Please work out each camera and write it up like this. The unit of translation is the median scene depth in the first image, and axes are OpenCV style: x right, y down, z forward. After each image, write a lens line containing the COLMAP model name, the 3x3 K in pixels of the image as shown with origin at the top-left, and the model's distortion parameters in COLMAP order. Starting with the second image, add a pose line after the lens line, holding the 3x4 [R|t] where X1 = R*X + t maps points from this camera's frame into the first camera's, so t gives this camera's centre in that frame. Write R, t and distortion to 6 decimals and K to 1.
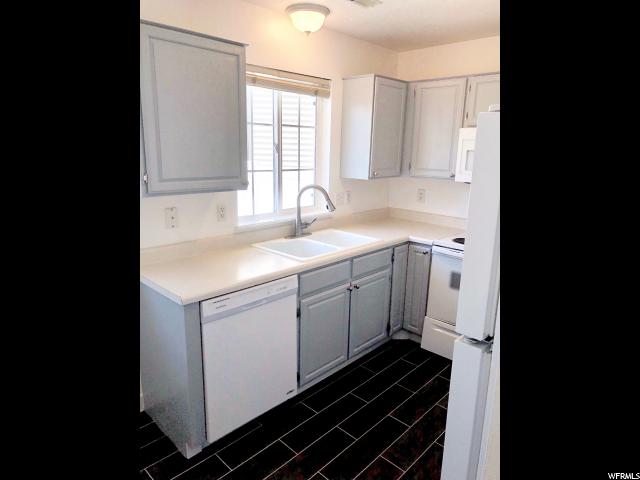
lens RADIAL K [[387.3, 0, 321.5], [0, 387.3, 238.2], [0, 0, 1]] dist [0.005392, -0.001436]
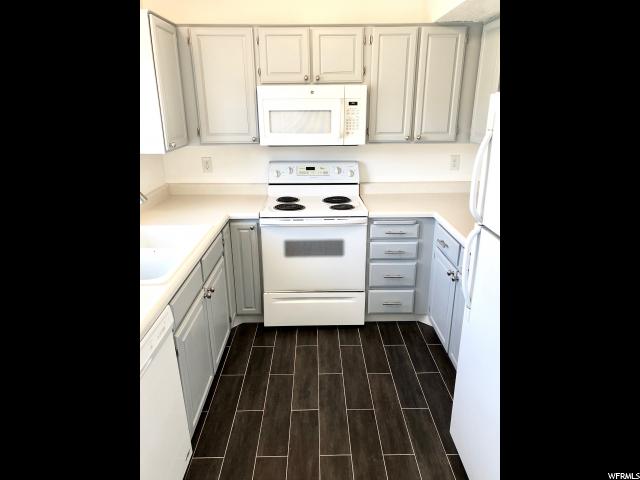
lens RADIAL K [[387.3, 0, 321.5], [0, 387.3, 238.2], [0, 0, 1]] dist [0.005392, -0.001436]
pose [[0.699752, -0.255609, 0.667091, -0.222418], [0.181445, 0.966767, 0.180108, -0.071040], [-0.690959, -0.004991, 0.722876, 0.223419]]
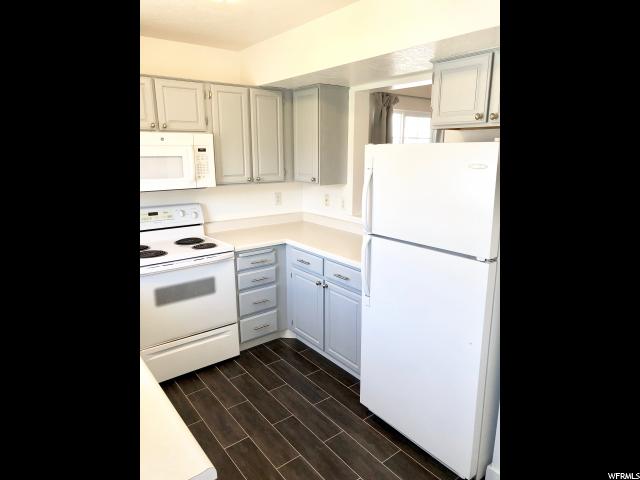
lens RADIAL K [[387.3, 0, 321.5], [0, 387.3, 238.2], [0, 0, 1]] dist [0.005392, -0.001436]
pose [[0.126493, -0.240193, 0.962449, -0.423583], [0.226352, 0.951634, 0.207745, -0.118192], [-0.965797, 0.191574, 0.174743, 0.396503]]
